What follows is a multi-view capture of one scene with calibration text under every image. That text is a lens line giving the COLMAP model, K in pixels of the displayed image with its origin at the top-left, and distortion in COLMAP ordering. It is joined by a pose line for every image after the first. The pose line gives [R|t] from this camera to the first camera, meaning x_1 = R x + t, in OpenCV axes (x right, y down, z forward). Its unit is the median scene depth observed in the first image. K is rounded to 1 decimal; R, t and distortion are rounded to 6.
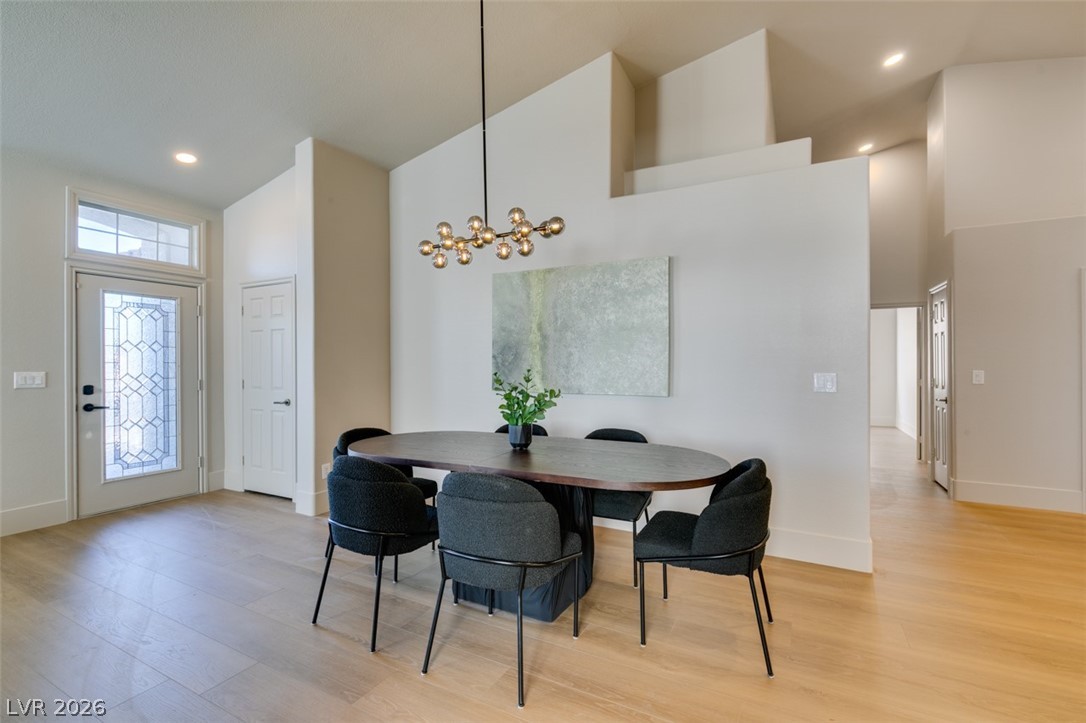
lens RADIAL K [[484.5, 0, 541.1], [0, 484.5, 364.4], [0, 0, 1]] dist [0.004418, -0.000496]
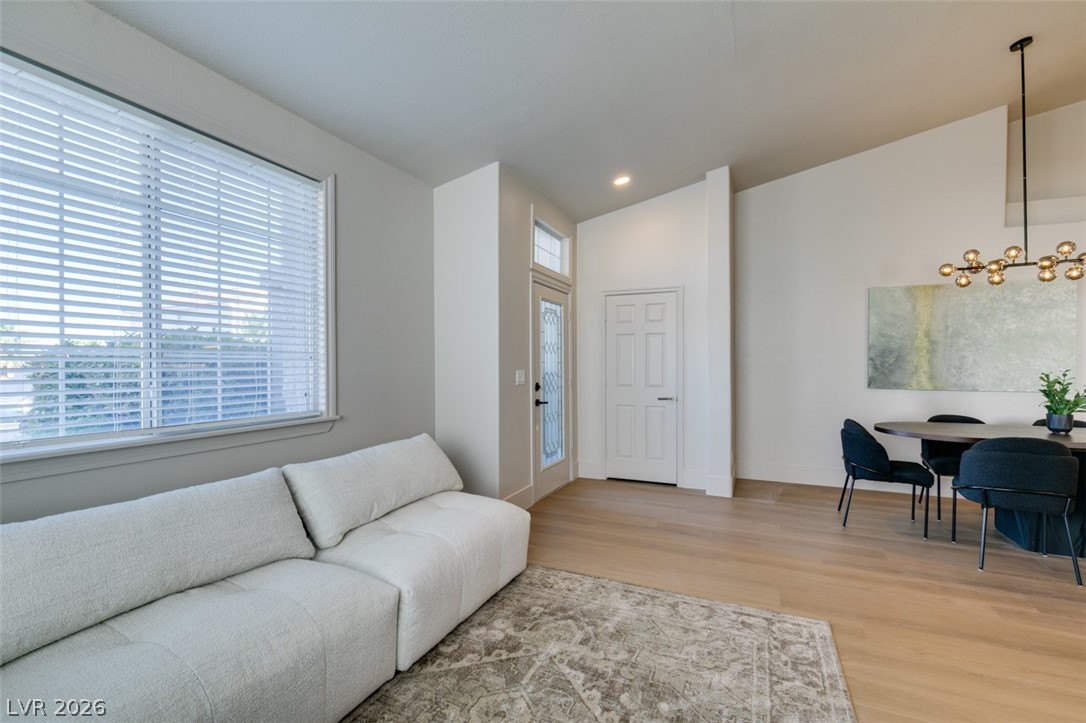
lens RADIAL K [[484.5, 0, 541.1], [0, 484.5, 364.4], [0, 0, 1]] dist [0.004418, -0.000496]
pose [[0.997651, 0.004687, 0.068337, -1.029121], [-0.004600, 0.999988, -0.001425, 0.002663], [-0.068343, 0.001107, 0.997661, -0.113396]]
